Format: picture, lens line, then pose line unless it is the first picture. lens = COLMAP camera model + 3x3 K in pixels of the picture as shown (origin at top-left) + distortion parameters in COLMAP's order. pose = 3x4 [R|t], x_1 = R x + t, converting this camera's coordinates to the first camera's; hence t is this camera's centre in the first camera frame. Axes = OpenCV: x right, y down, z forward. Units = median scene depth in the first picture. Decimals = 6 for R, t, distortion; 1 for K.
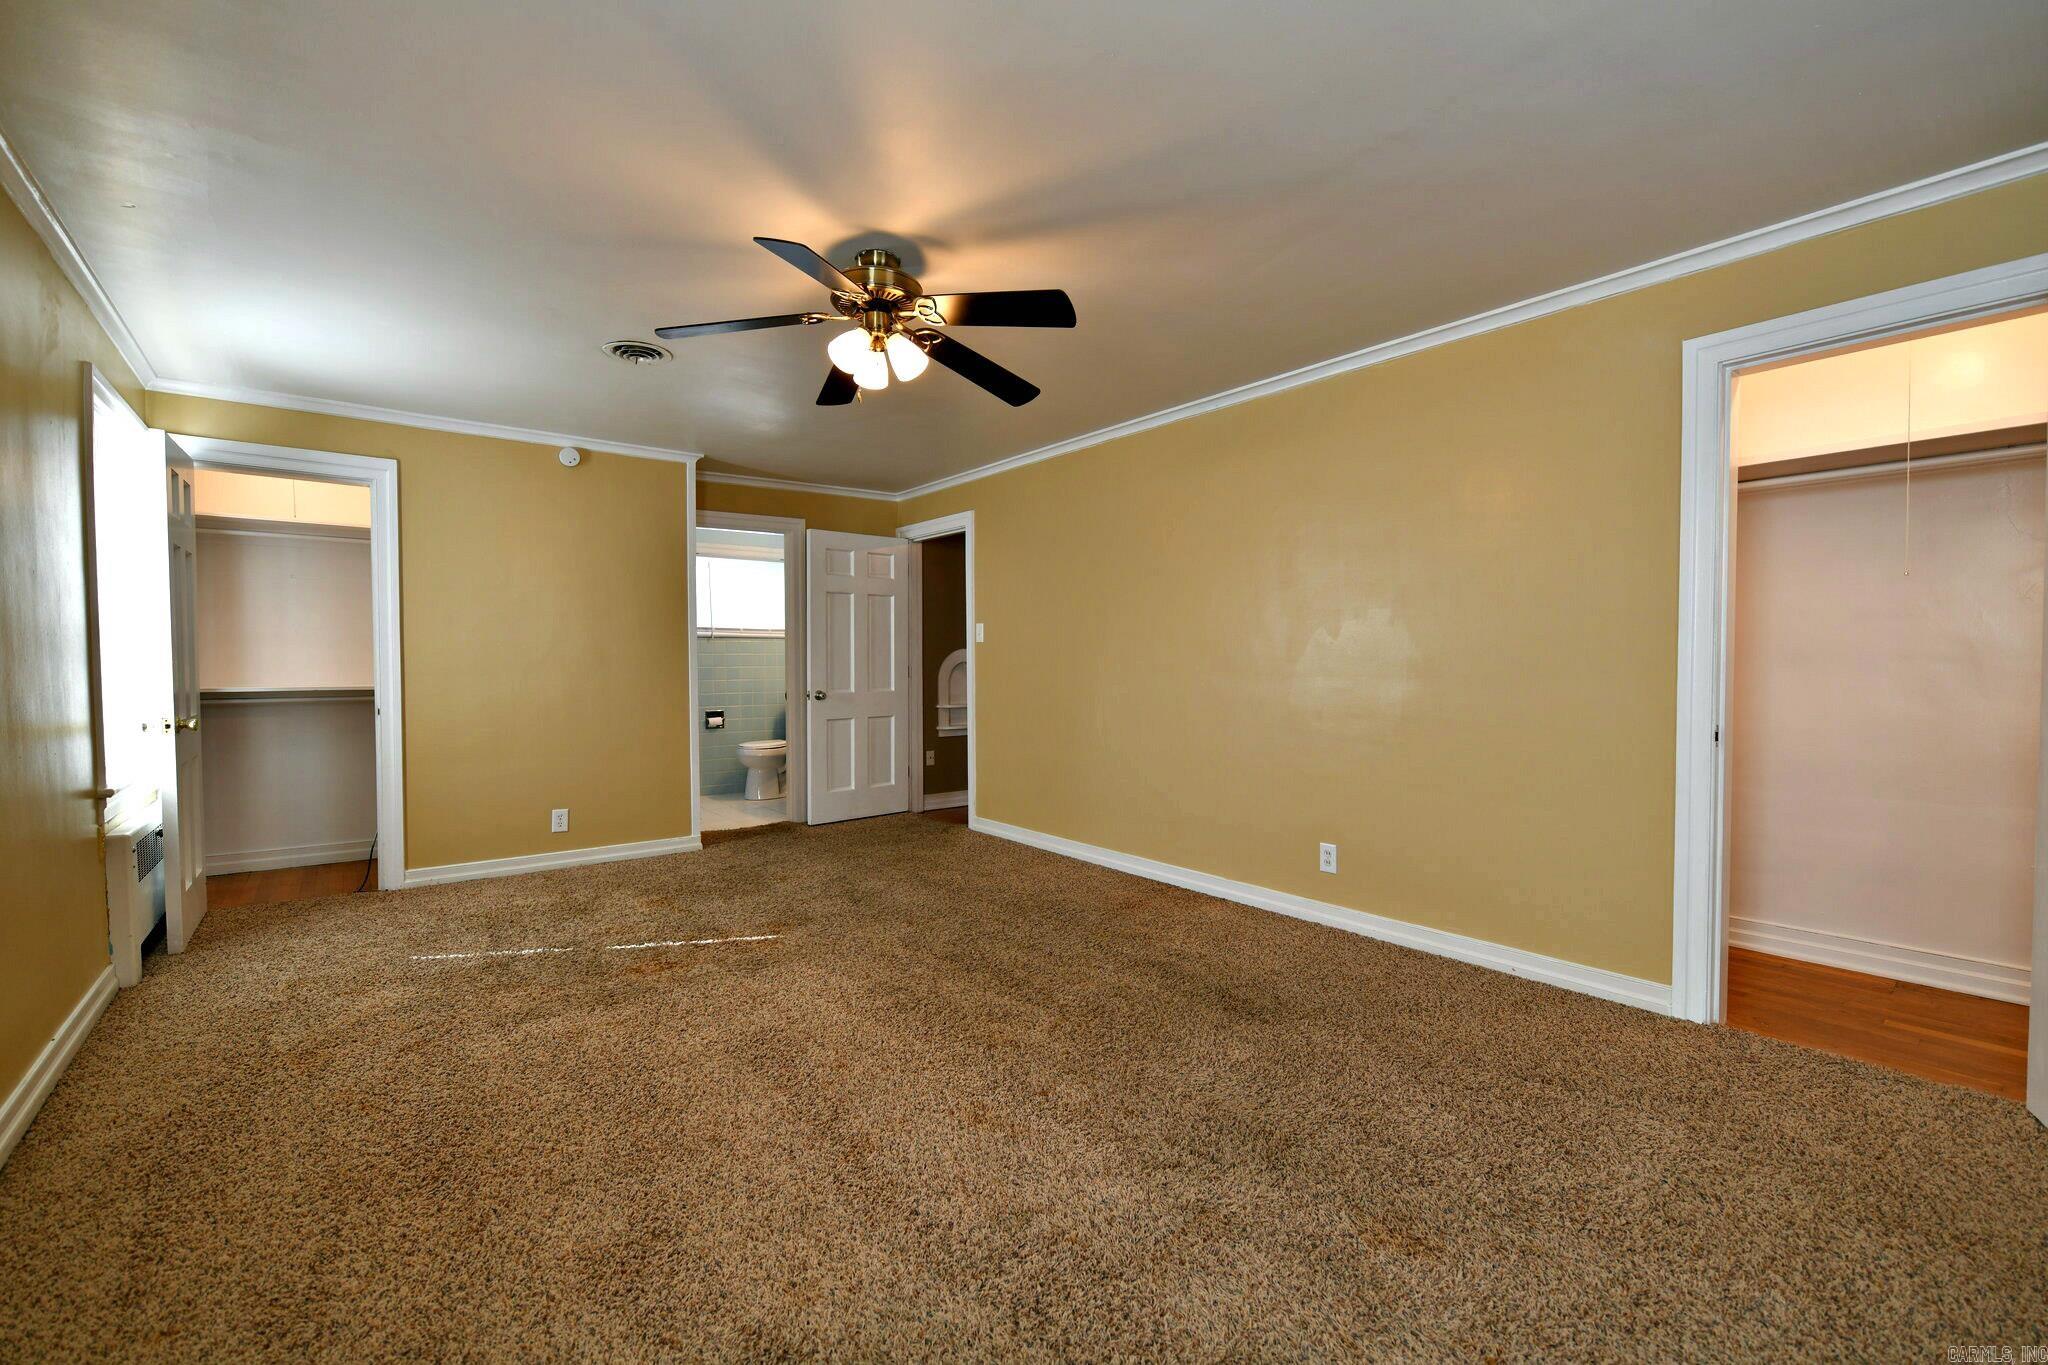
lens RADIAL K [[886.5, 0, 1023.5], [0, 886.5, 680.5], [0, 0, 1]] dist [-0.009535, -0.000964]
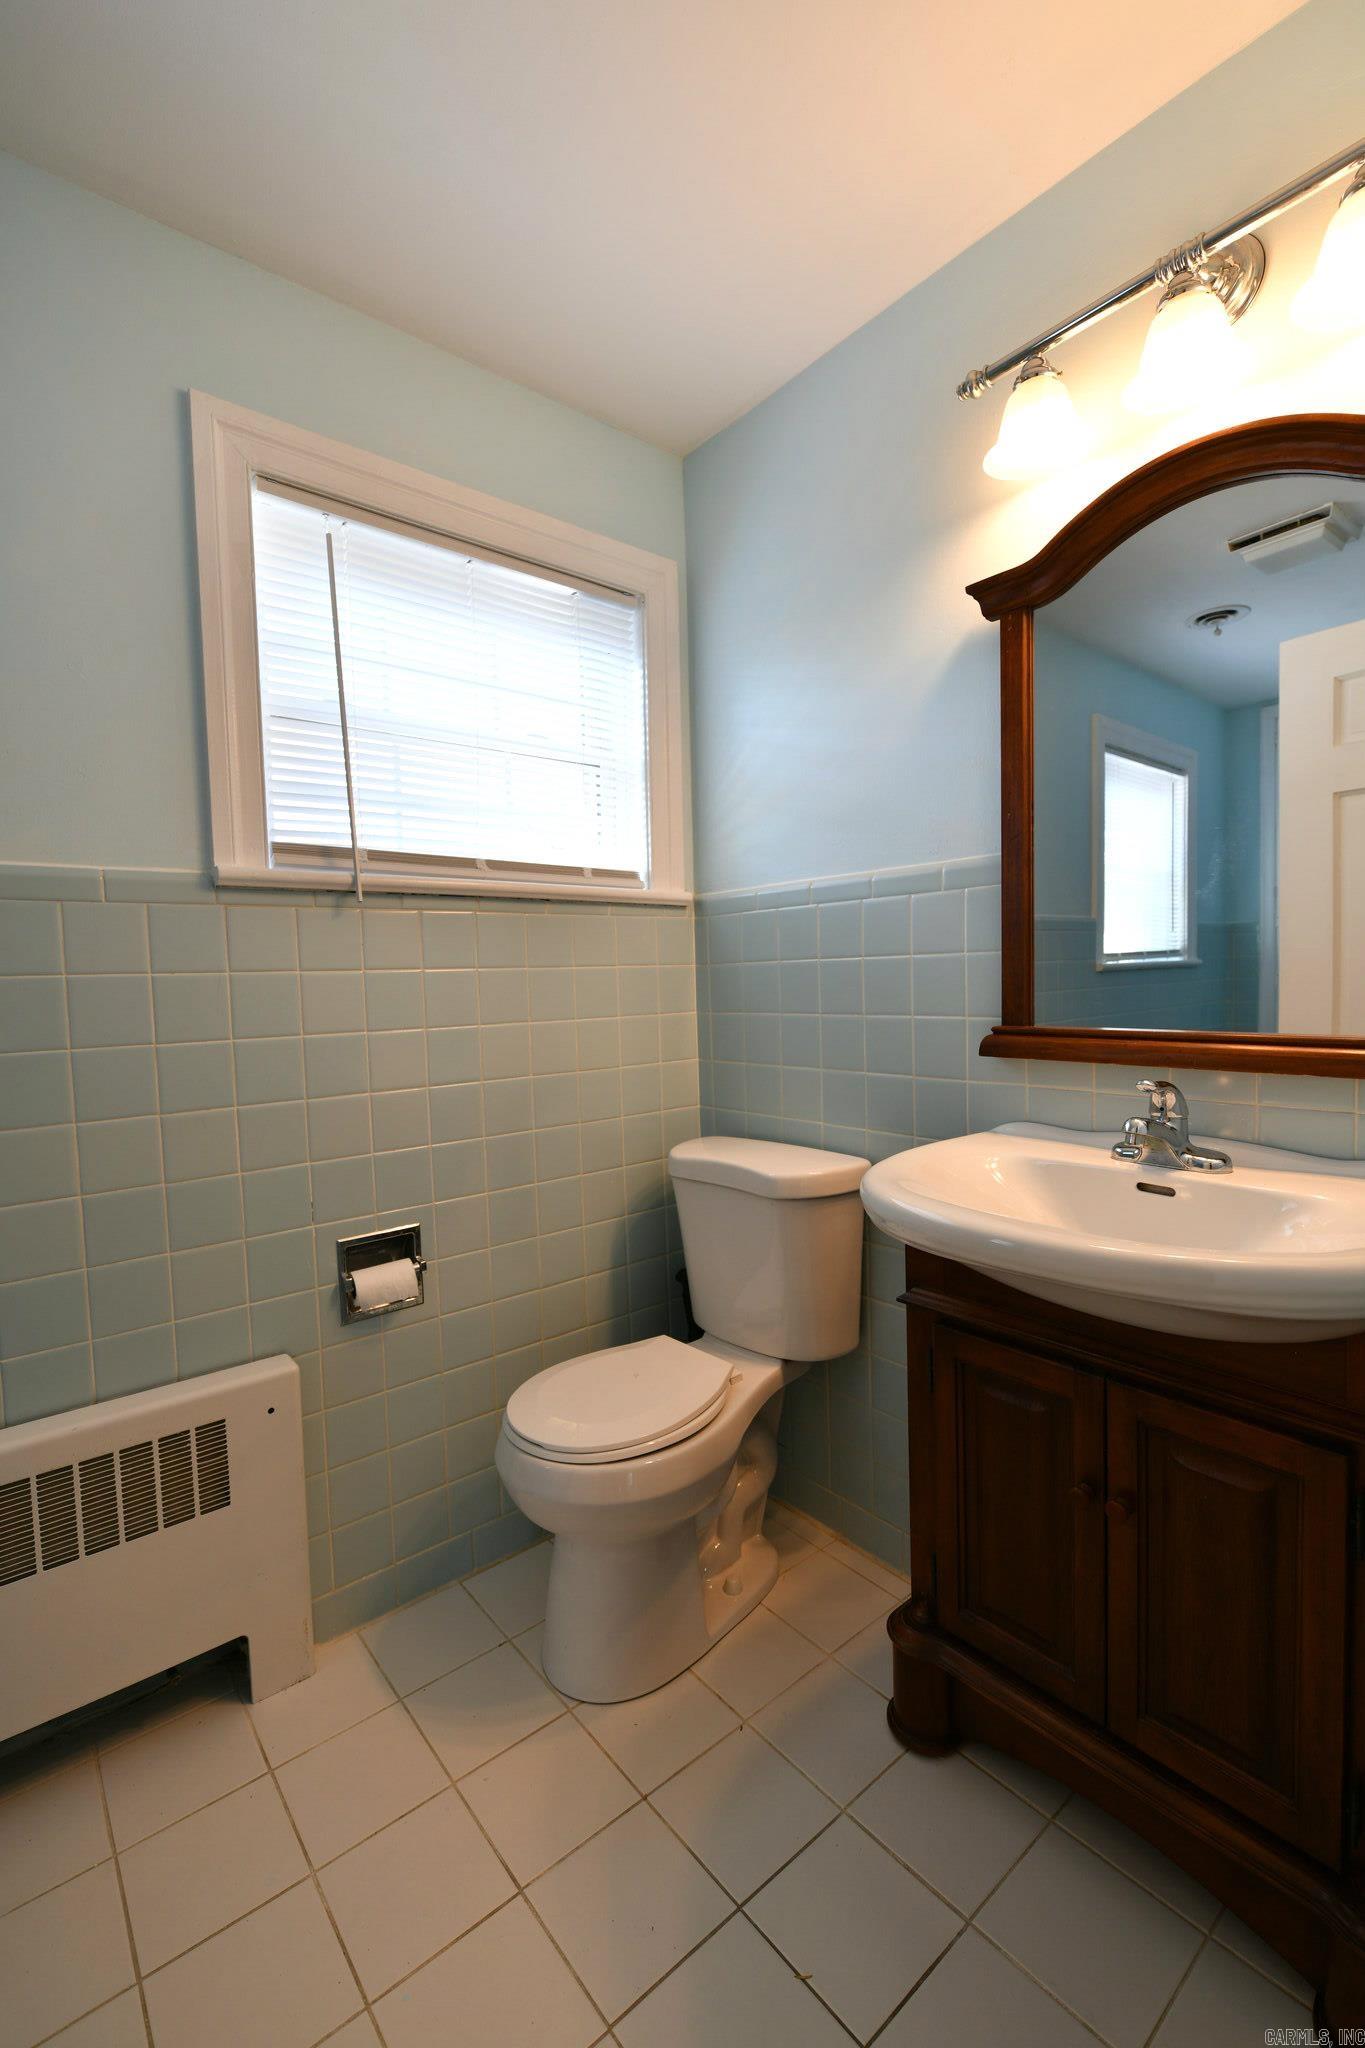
lens RADIAL K [[886.5, 0, 683.8], [0, 886.5, 1027.6], [0, 0, 1]] dist [-0.009535, -0.000964]
pose [[0.999085, -0.032247, 0.028077, -0.277618], [0.031199, 0.998829, 0.036985, -0.023517], [-0.029237, -0.036075, 0.998921, 0.779913]]
